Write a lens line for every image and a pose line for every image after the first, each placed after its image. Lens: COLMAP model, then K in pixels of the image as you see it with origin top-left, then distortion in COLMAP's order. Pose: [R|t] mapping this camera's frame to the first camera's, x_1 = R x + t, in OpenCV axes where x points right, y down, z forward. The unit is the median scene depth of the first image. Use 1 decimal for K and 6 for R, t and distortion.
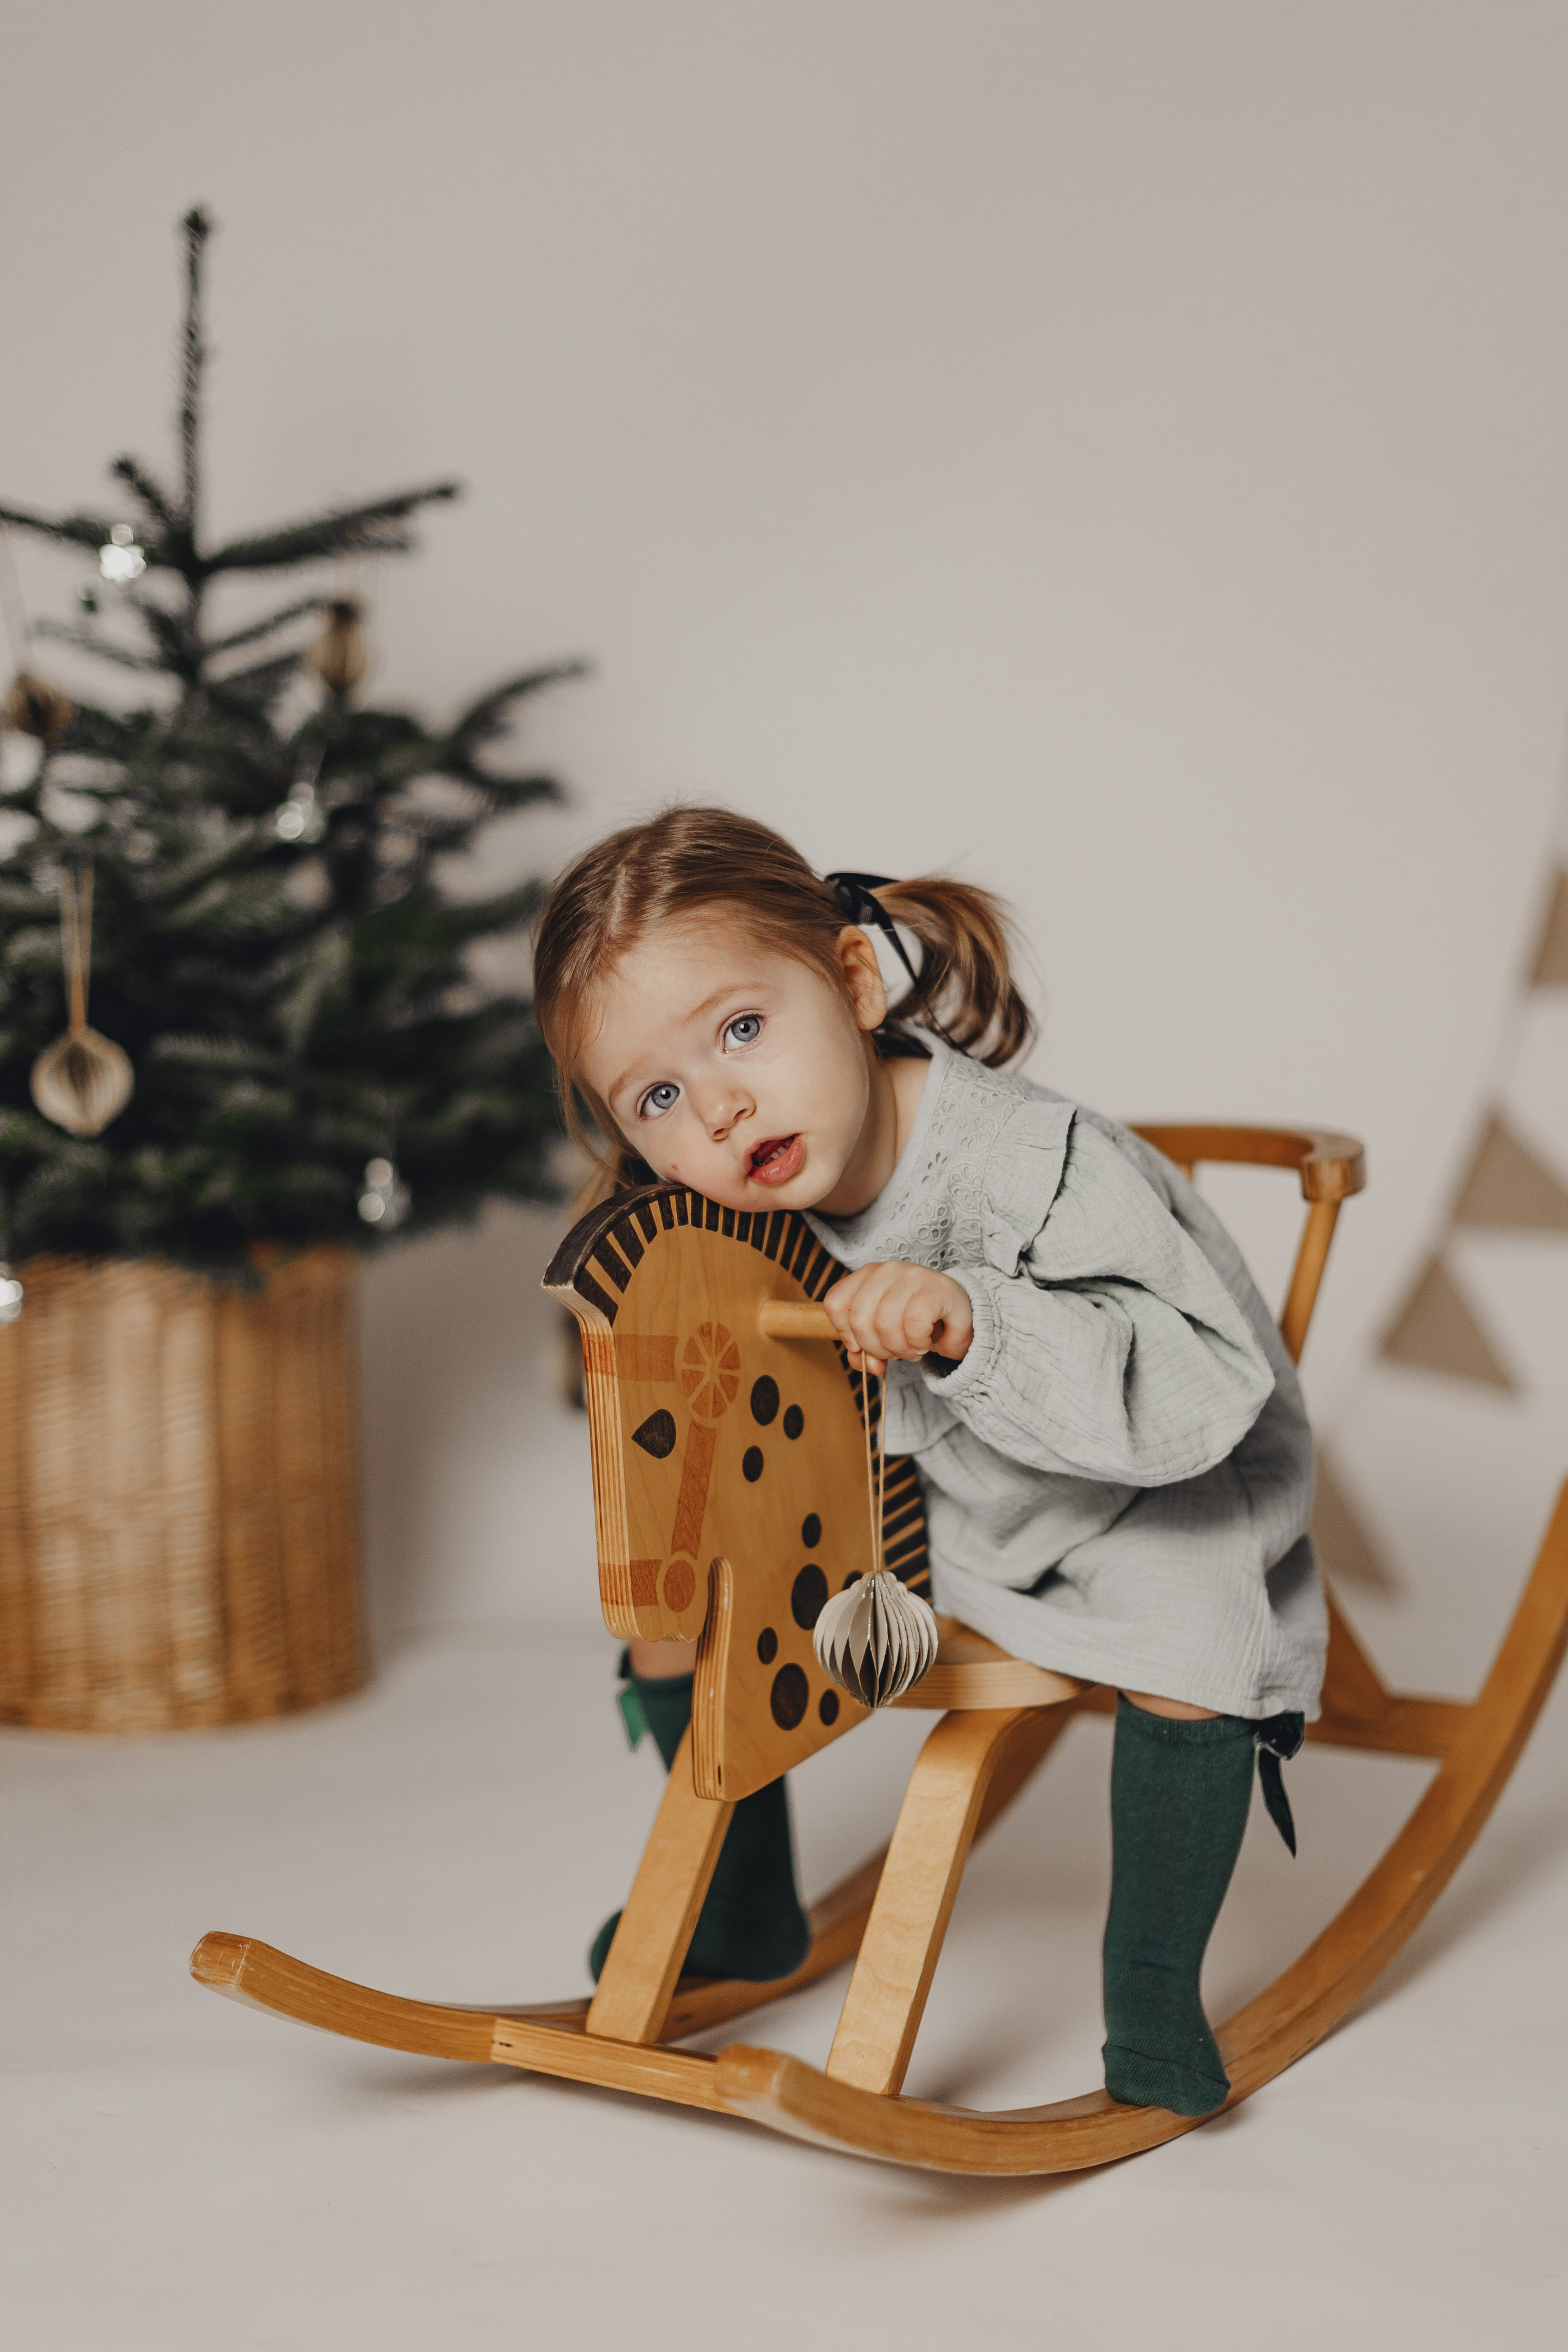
lens RADIAL K [[3464.2, 0, 762.7], [0, 3464.2, 1156.8], [0, 0, 1]] dist [-0.005324, 0.000000]
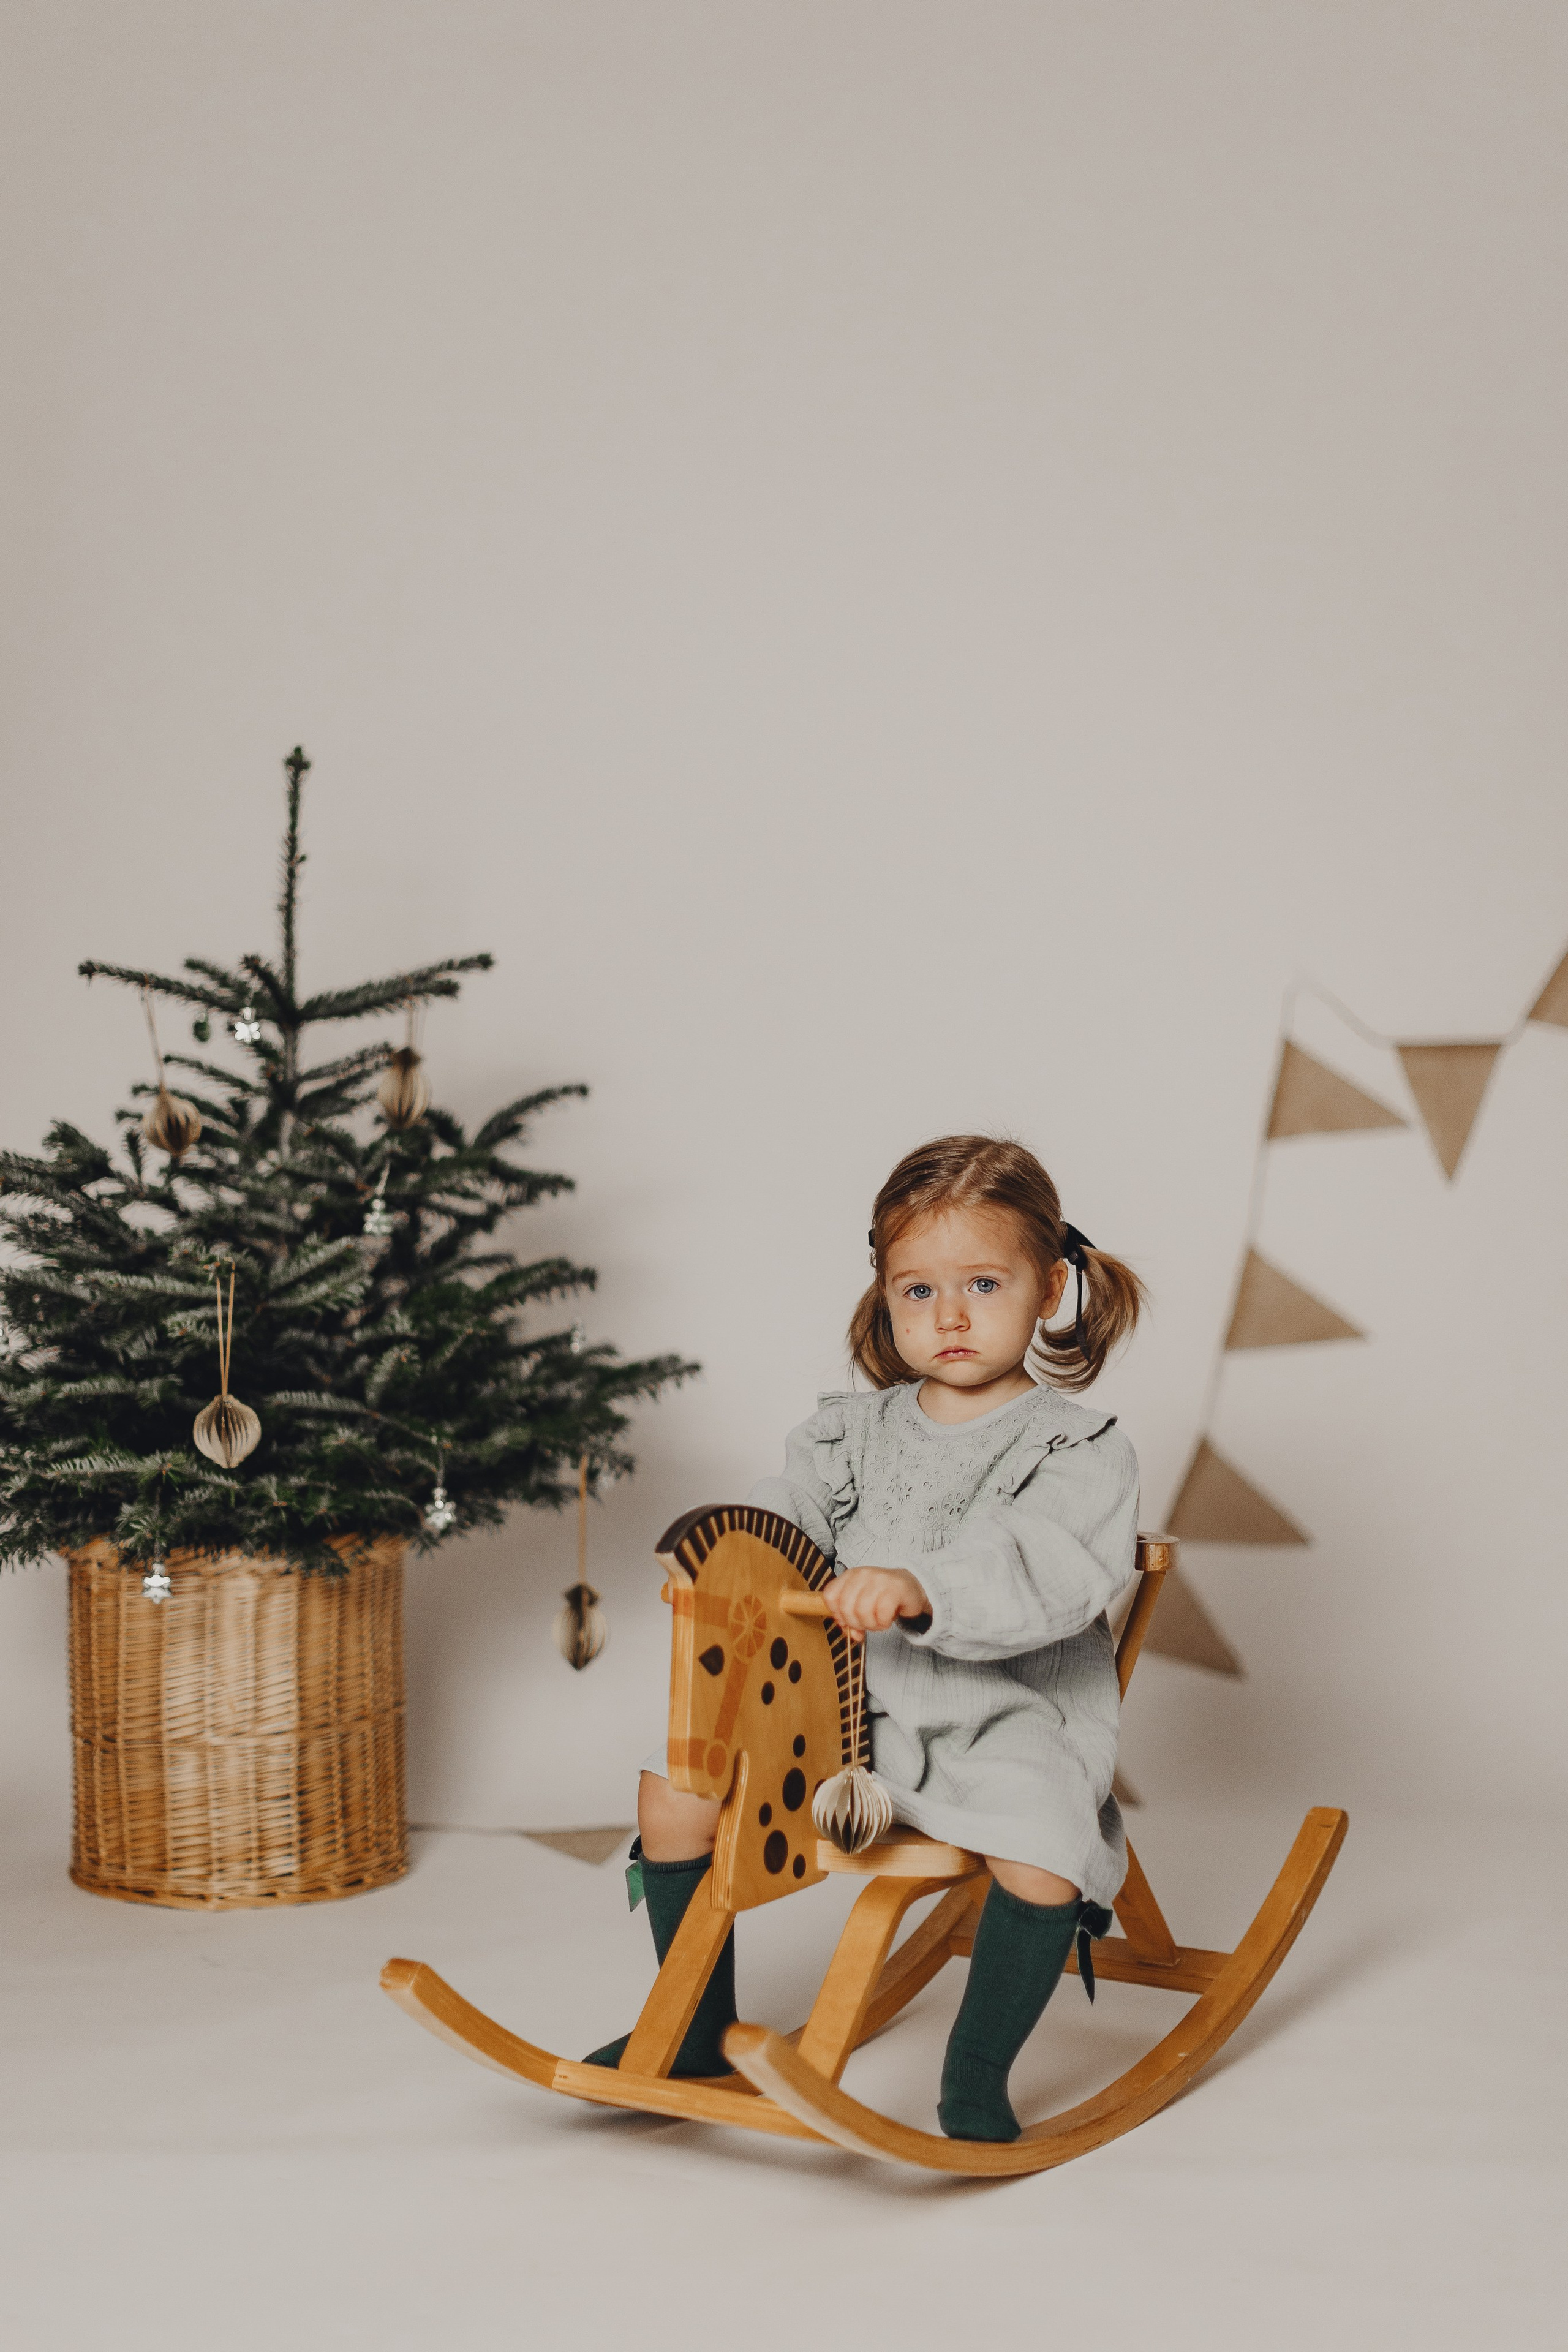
lens RADIAL K [[3464.2, 0, 796.4], [0, 3464.2, 1171.1], [0, 0, 1]] dist [-0.005324, 0.000000]
pose [[0.993911, 0.102353, 0.040791, -0.075502], [-0.096640, 0.987634, -0.123447, 0.048734], [-0.052922, 0.118753, 0.991512, -0.535149]]
